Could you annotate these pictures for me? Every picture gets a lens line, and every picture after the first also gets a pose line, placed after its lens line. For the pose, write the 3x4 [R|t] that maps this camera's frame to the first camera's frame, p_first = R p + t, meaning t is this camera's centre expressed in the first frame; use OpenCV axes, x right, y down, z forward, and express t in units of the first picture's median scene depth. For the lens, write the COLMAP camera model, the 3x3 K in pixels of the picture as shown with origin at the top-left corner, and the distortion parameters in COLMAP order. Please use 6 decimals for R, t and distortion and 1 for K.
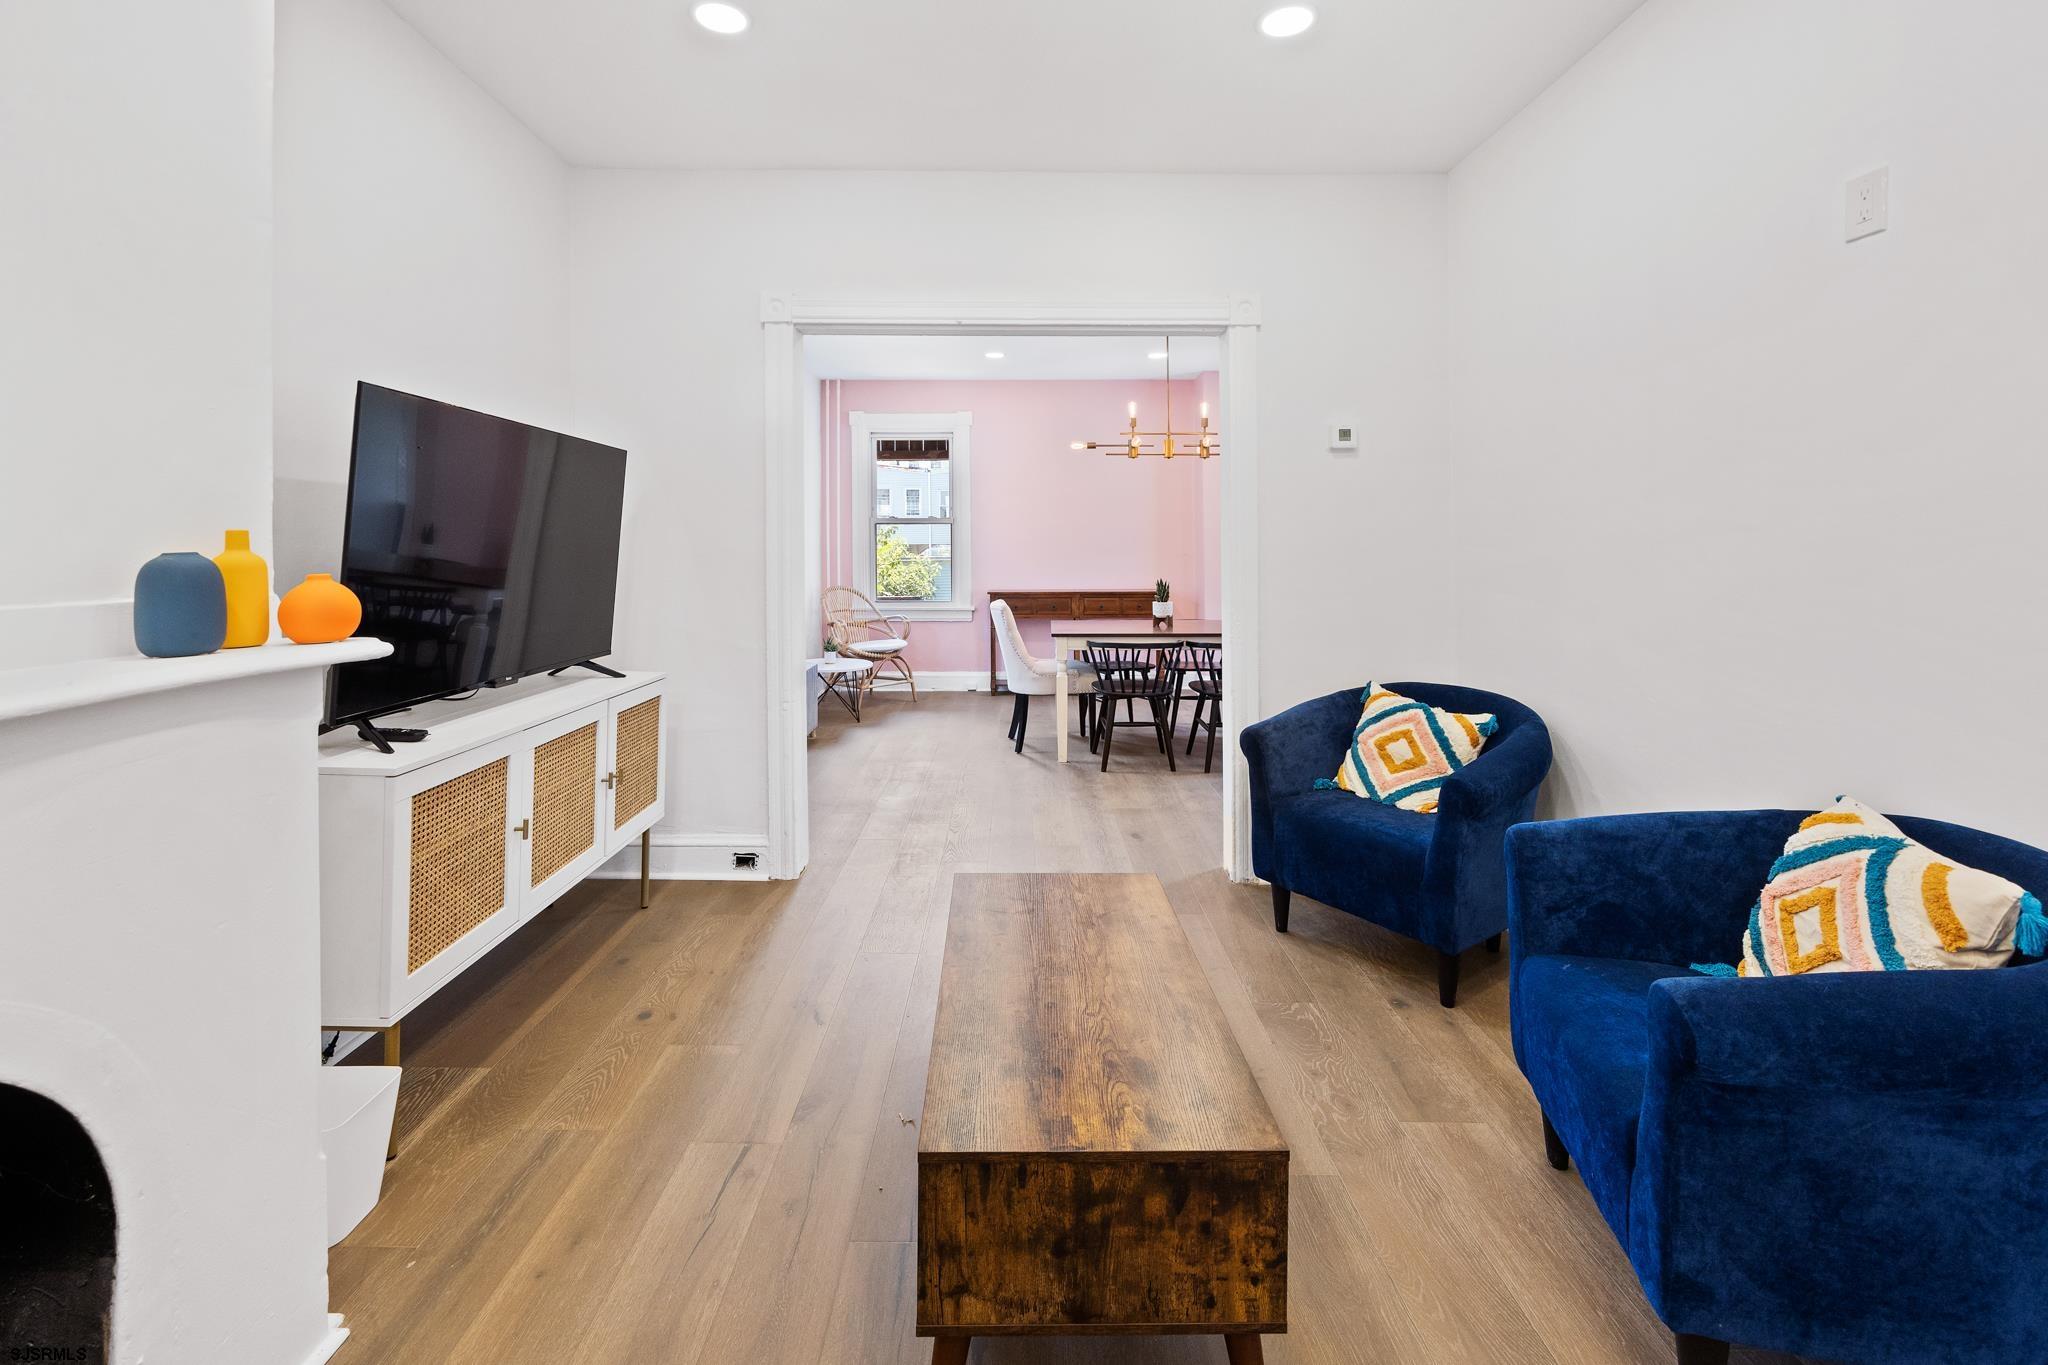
lens RADIAL K [[879.6, 0, 1019.8], [0, 879.6, 548.5], [0, 0, 1]] dist [-0.004059, 0.001284]
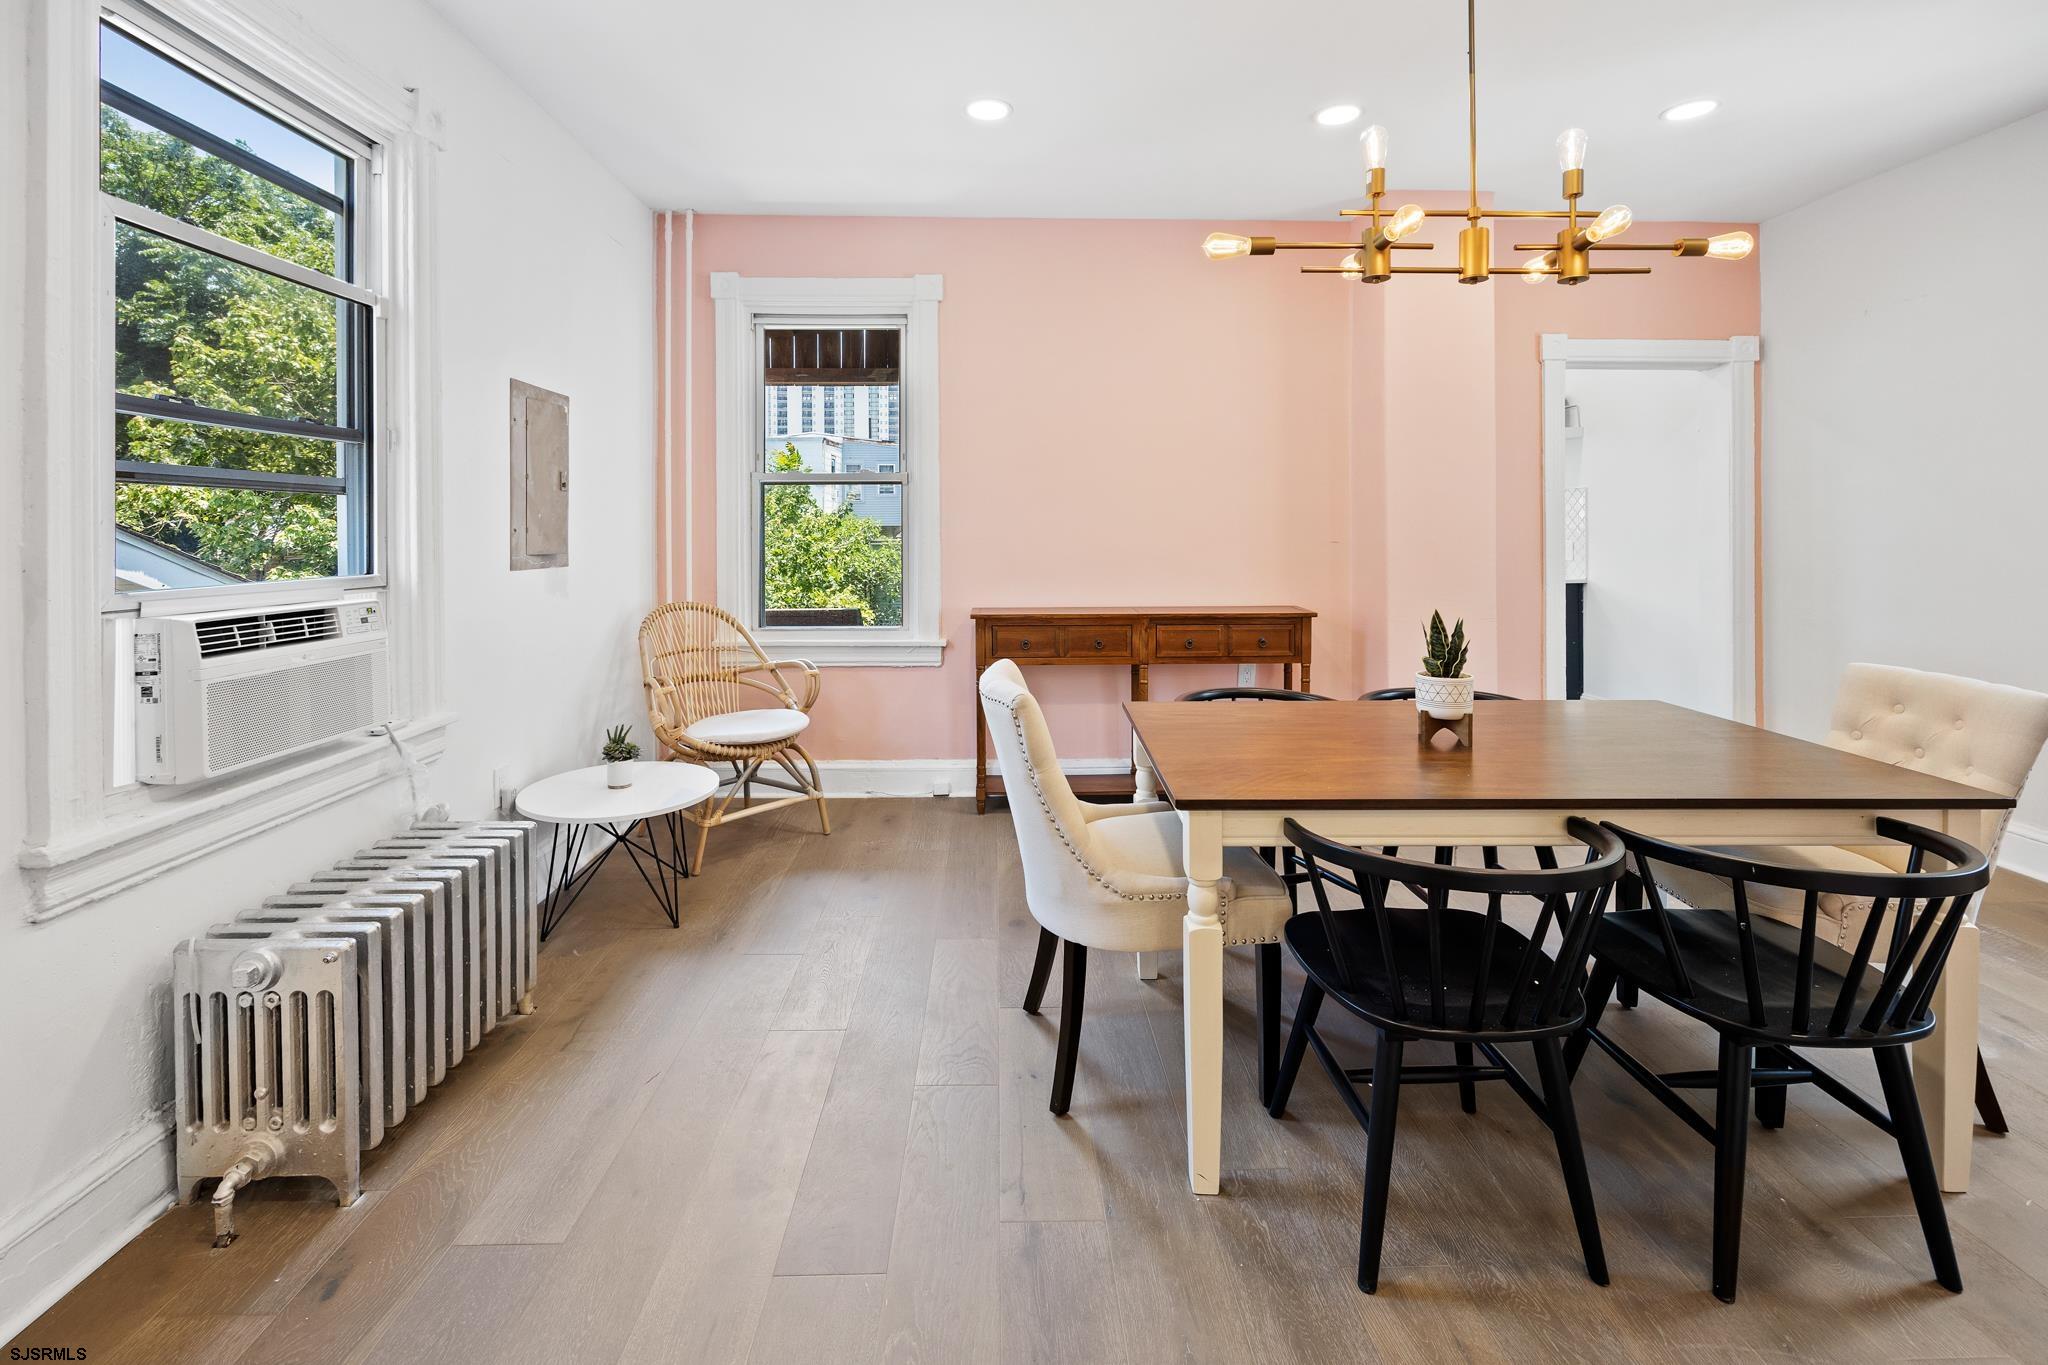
lens RADIAL K [[880.8, 0, 1023.1], [0, 880.8, 528.8], [0, 0, 1]] dist [0.007410, -0.000746]
pose [[0.999649, 0.001708, 0.026443, -0.059297], [-0.001634, 0.999995, -0.002831, -0.000449], [-0.026448, 0.002787, 0.999646, 1.454186]]
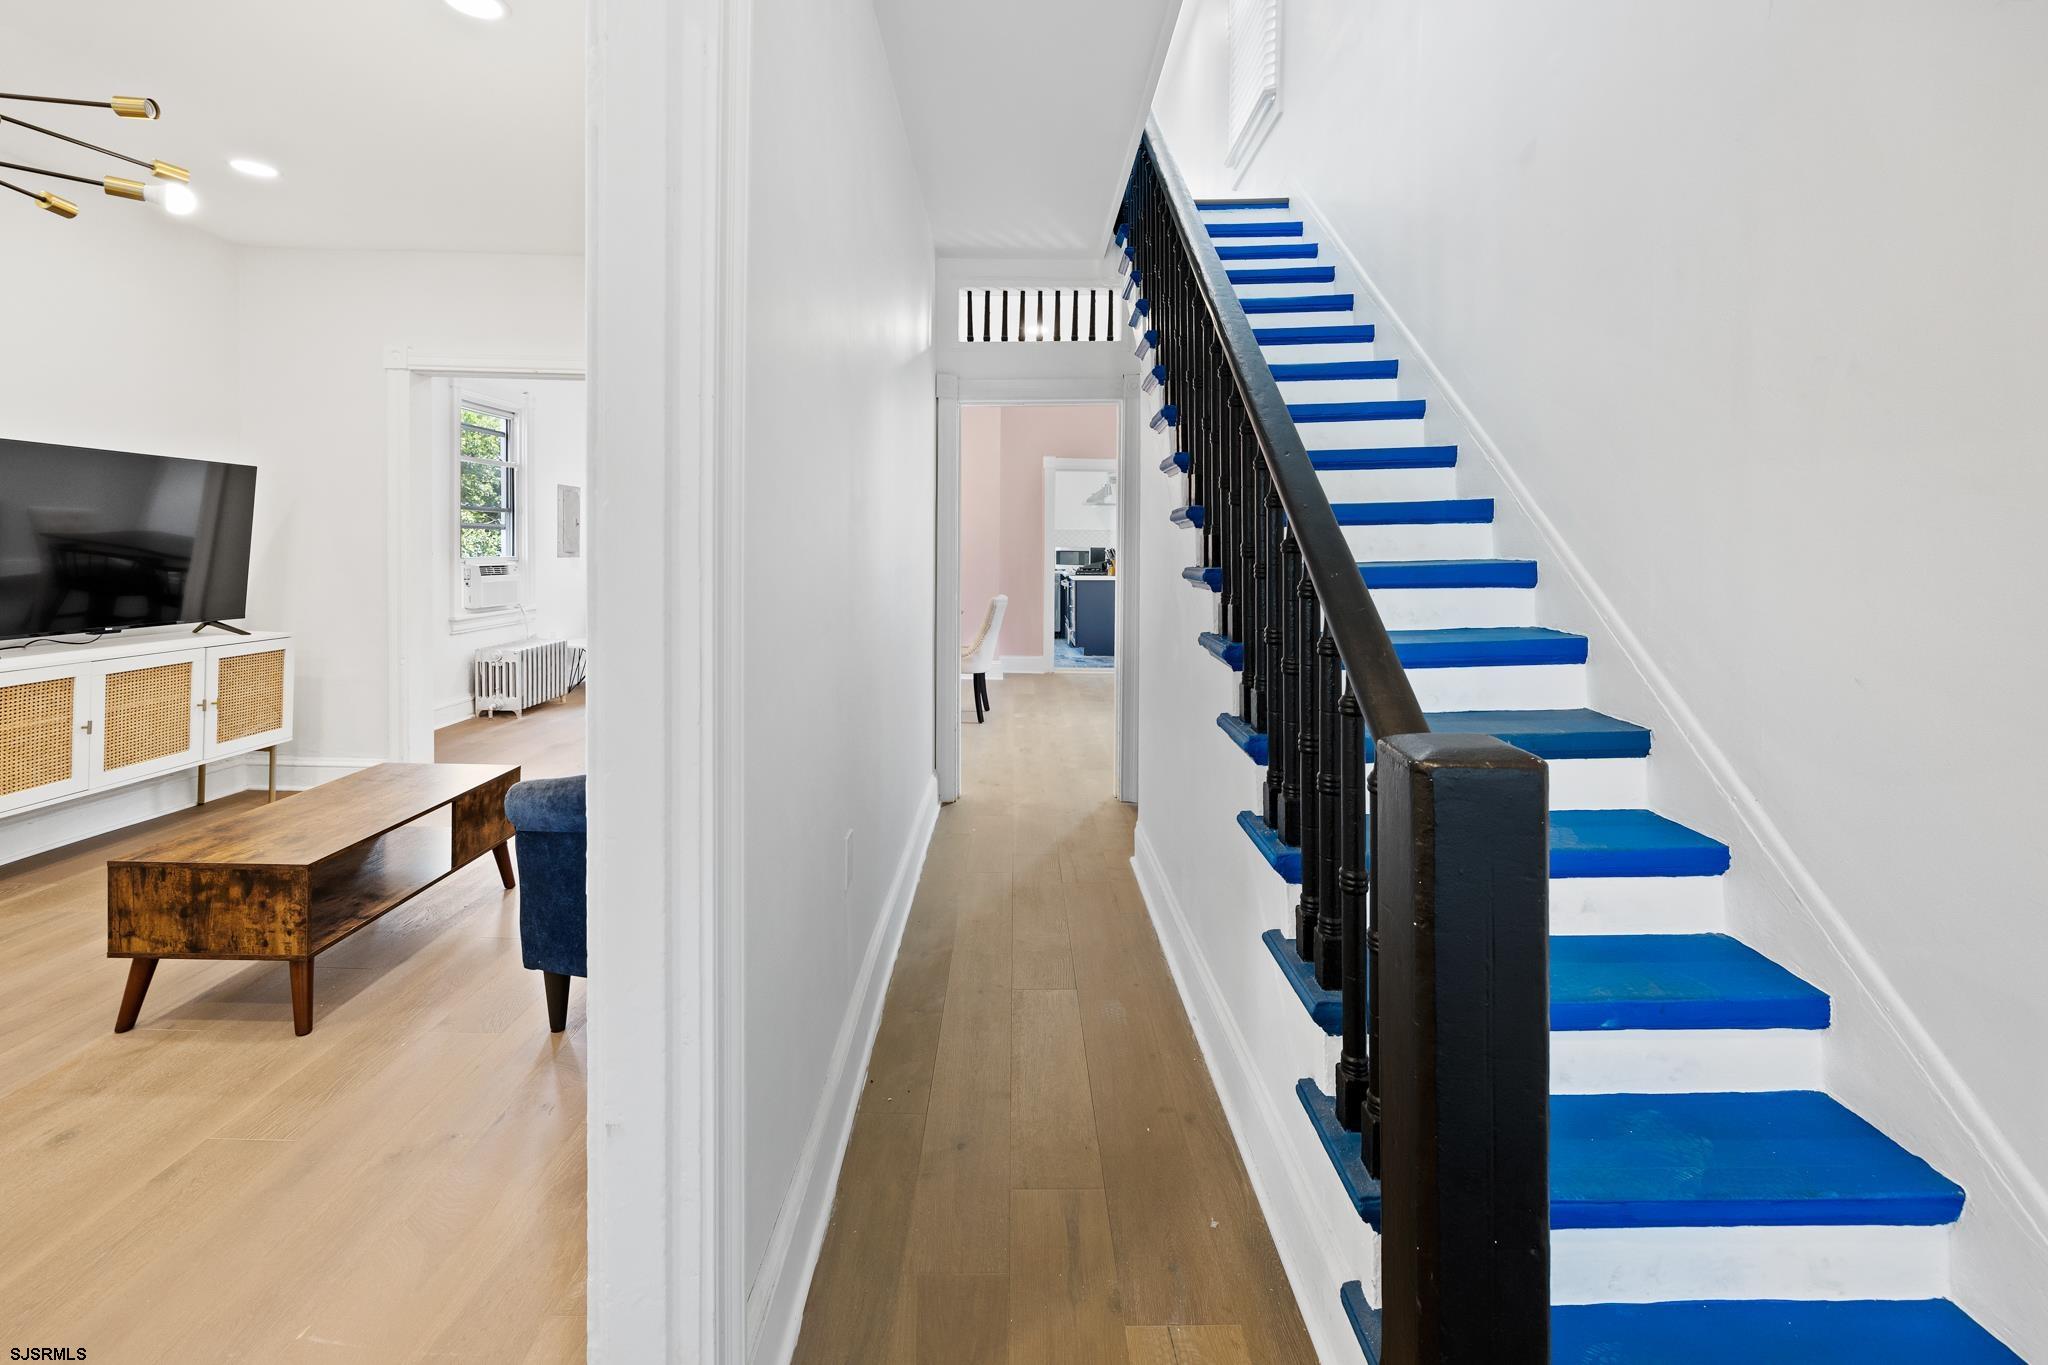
lens RADIAL K [[879.6, 0, 1018.8], [0, 879.6, 563.6], [0, 0, 1]] dist [-0.004059, 0.001284]
pose [[0.999817, 0.018656, 0.004216, 0.891282], [-0.018731, 0.999653, 0.018513, -0.012314], [-0.003869, -0.018588, 0.999820, -0.431870]]
